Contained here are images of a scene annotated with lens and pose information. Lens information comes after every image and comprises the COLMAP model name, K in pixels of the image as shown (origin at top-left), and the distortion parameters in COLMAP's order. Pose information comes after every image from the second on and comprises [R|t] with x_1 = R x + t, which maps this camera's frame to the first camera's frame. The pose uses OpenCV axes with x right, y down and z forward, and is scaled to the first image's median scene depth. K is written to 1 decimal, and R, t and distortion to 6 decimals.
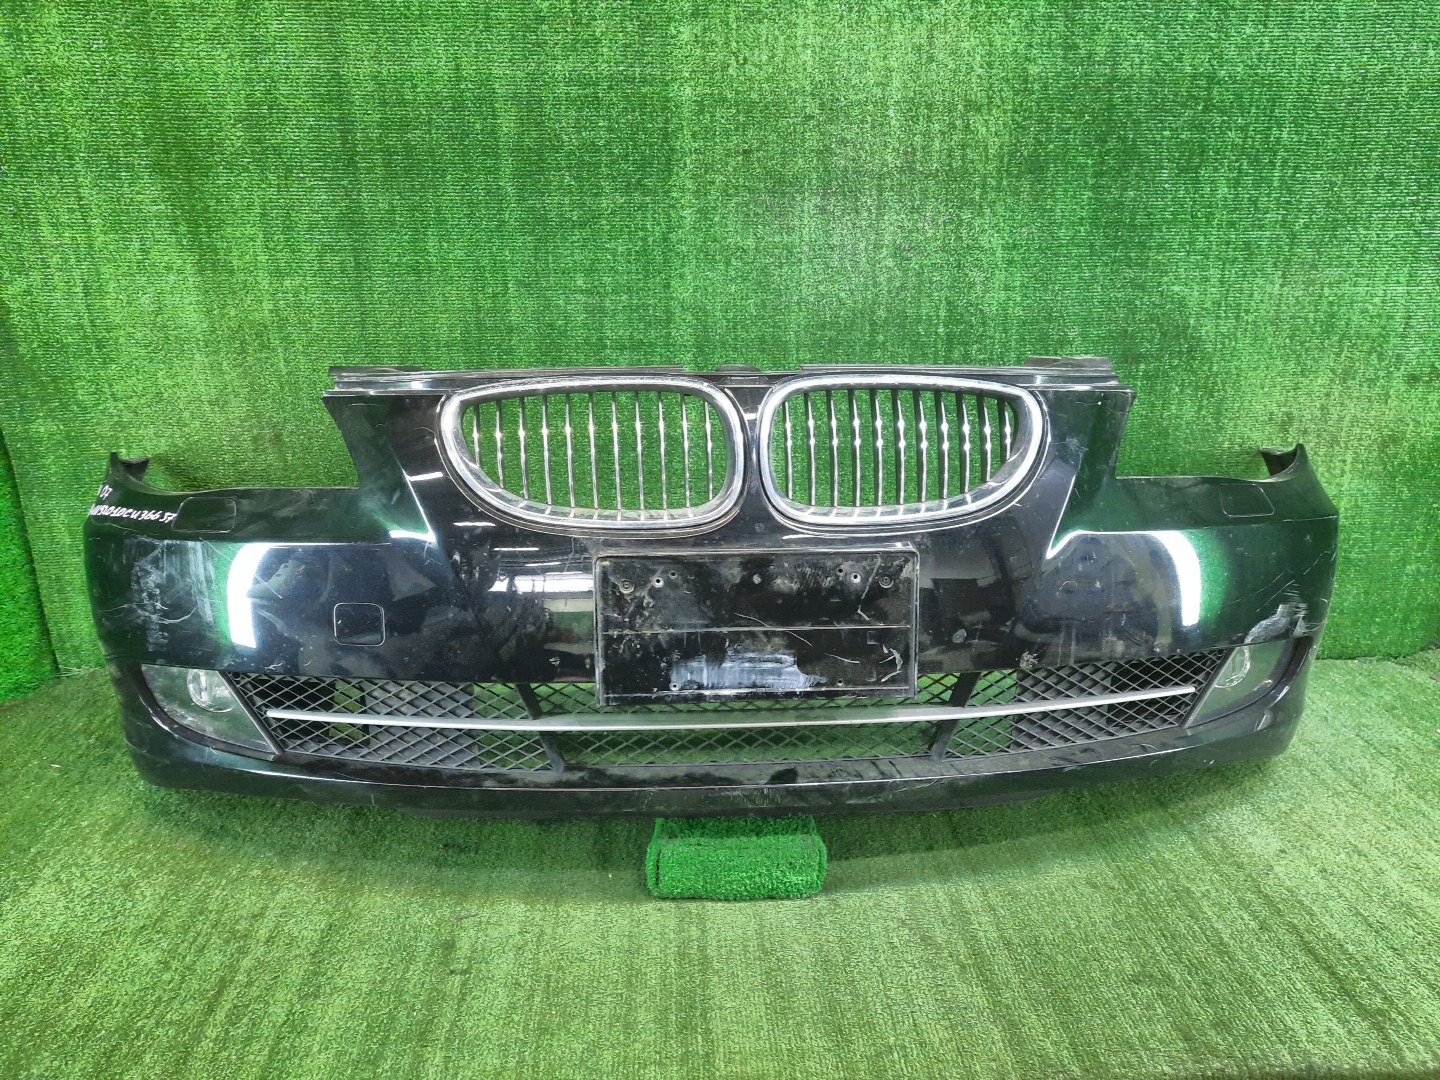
lens RADIAL K [[1072.3, 0, 728.7], [0, 1072.3, 540.5], [0, 0, 1]] dist [0.034576, -0.036472]
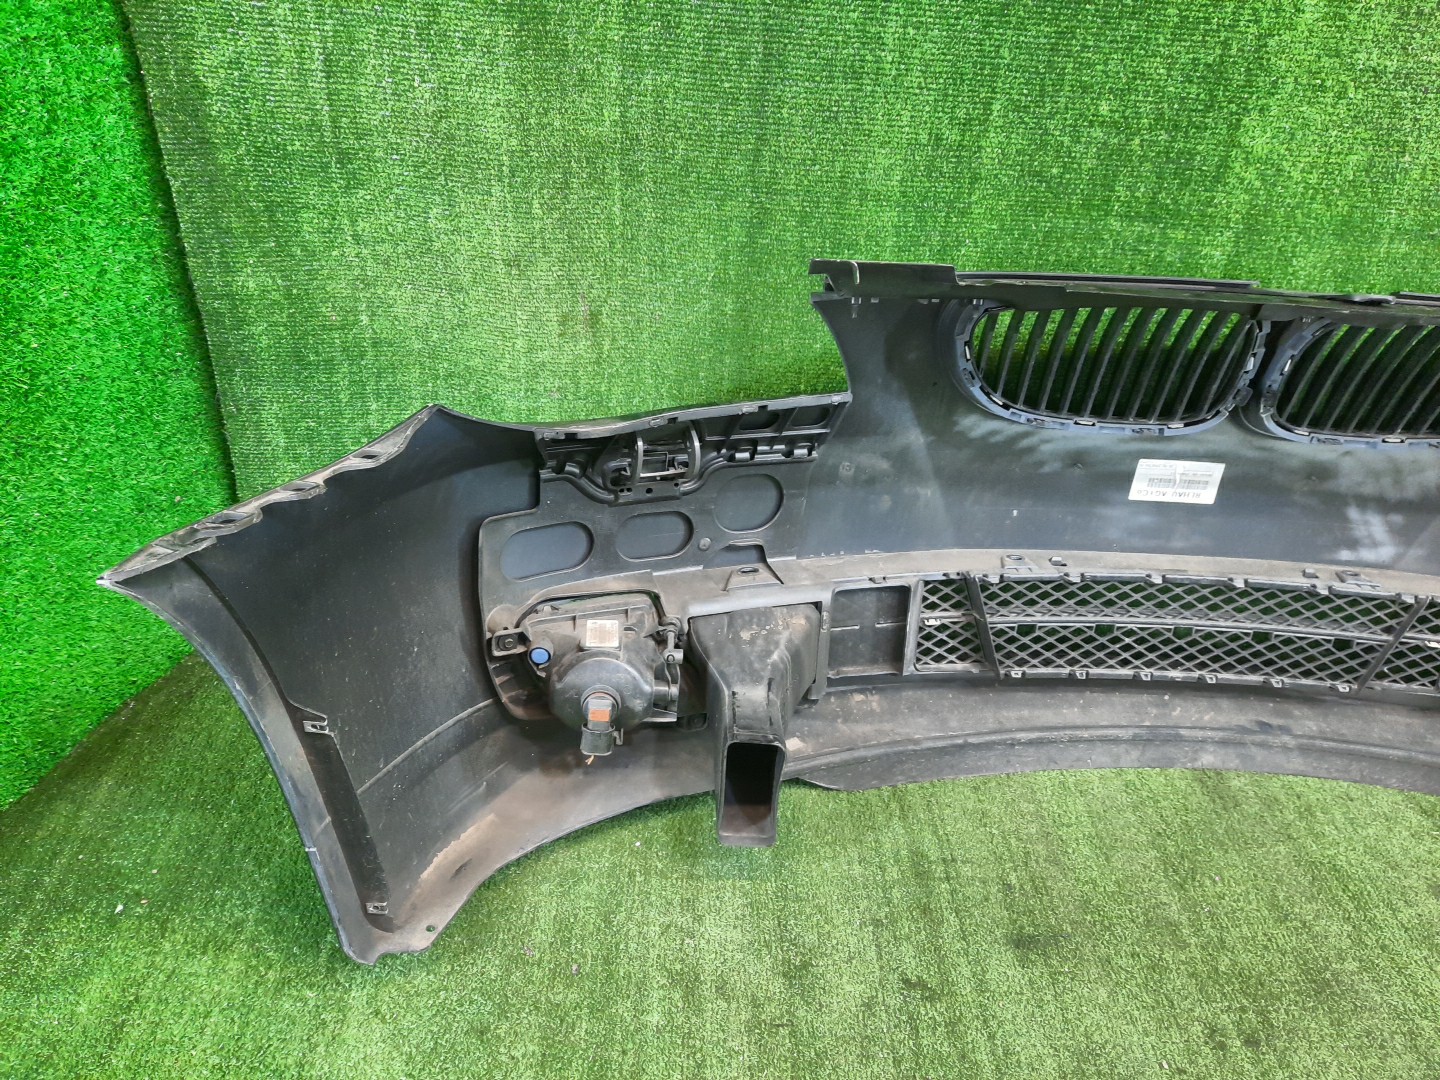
lens RADIAL K [[1072.3, 0, 713.2], [0, 1072.3, 548.5], [0, 0, 1]] dist [0.034576, -0.036472]
pose [[0.997122, 0.074860, 0.011955, -0.372348], [-0.075475, 0.965554, 0.249015, -0.140140], [0.007098, -0.249201, 0.968426, 0.345147]]
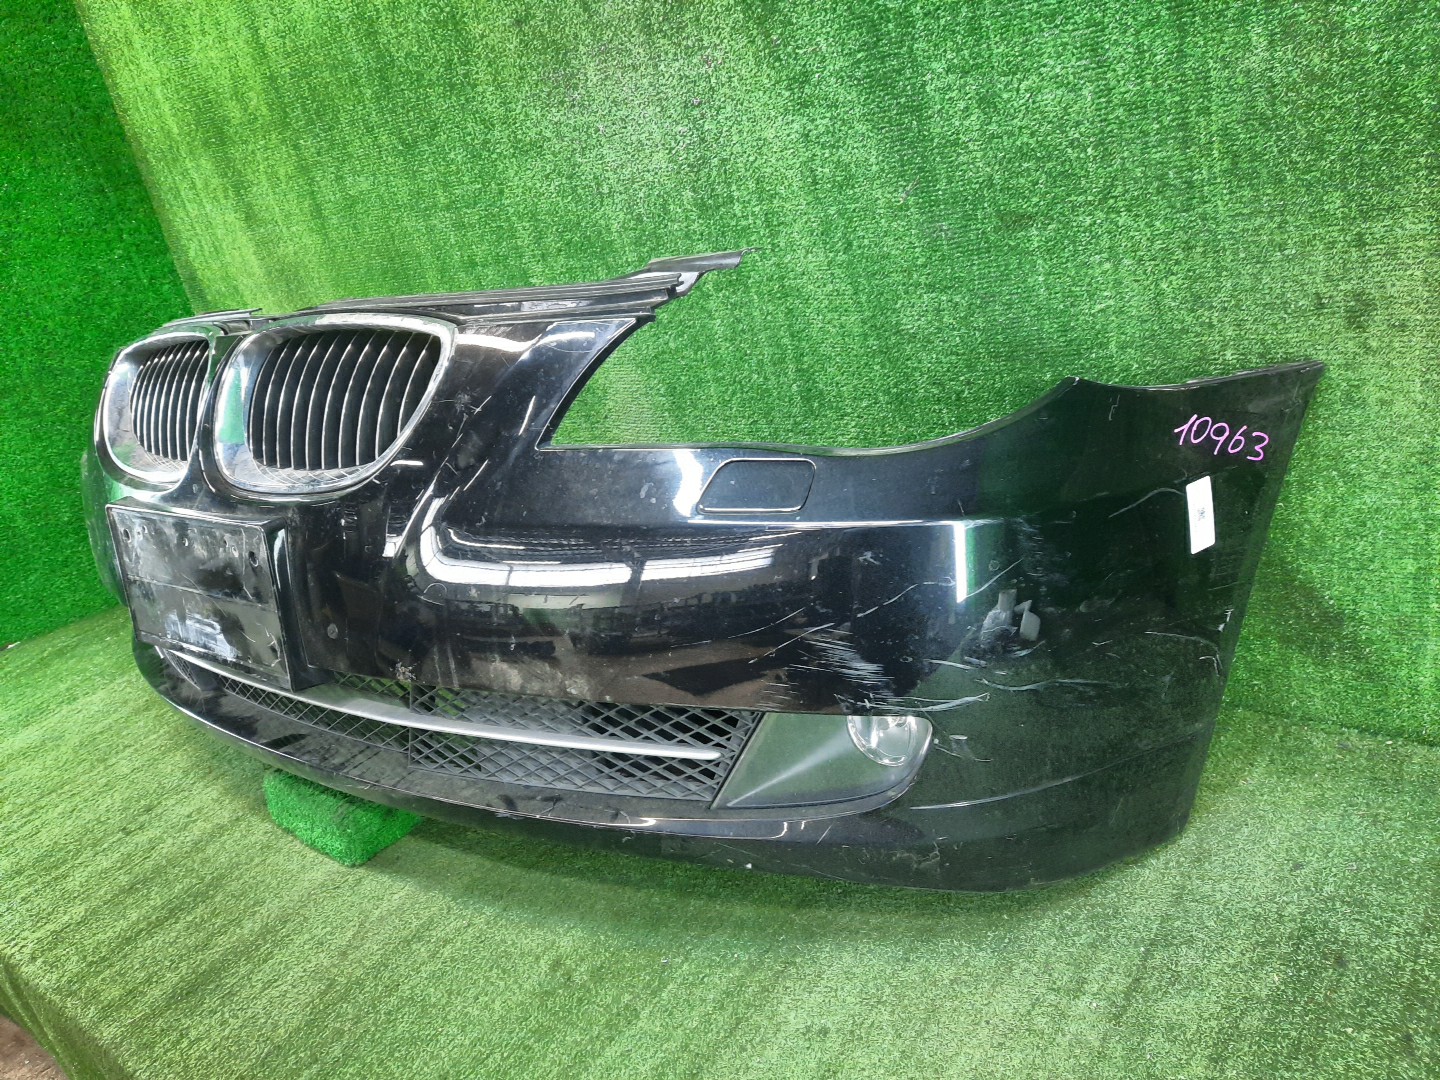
lens RADIAL K [[1072.3, 0, 714.0], [0, 1072.3, 538.0], [0, 0, 1]] dist [0.034576, -0.036472]
pose [[0.726003, 0.105403, -0.679566, 0.765045], [-0.010583, 0.989780, 0.142212, -0.082194], [0.687610, -0.096054, 0.719699, 0.458604]]
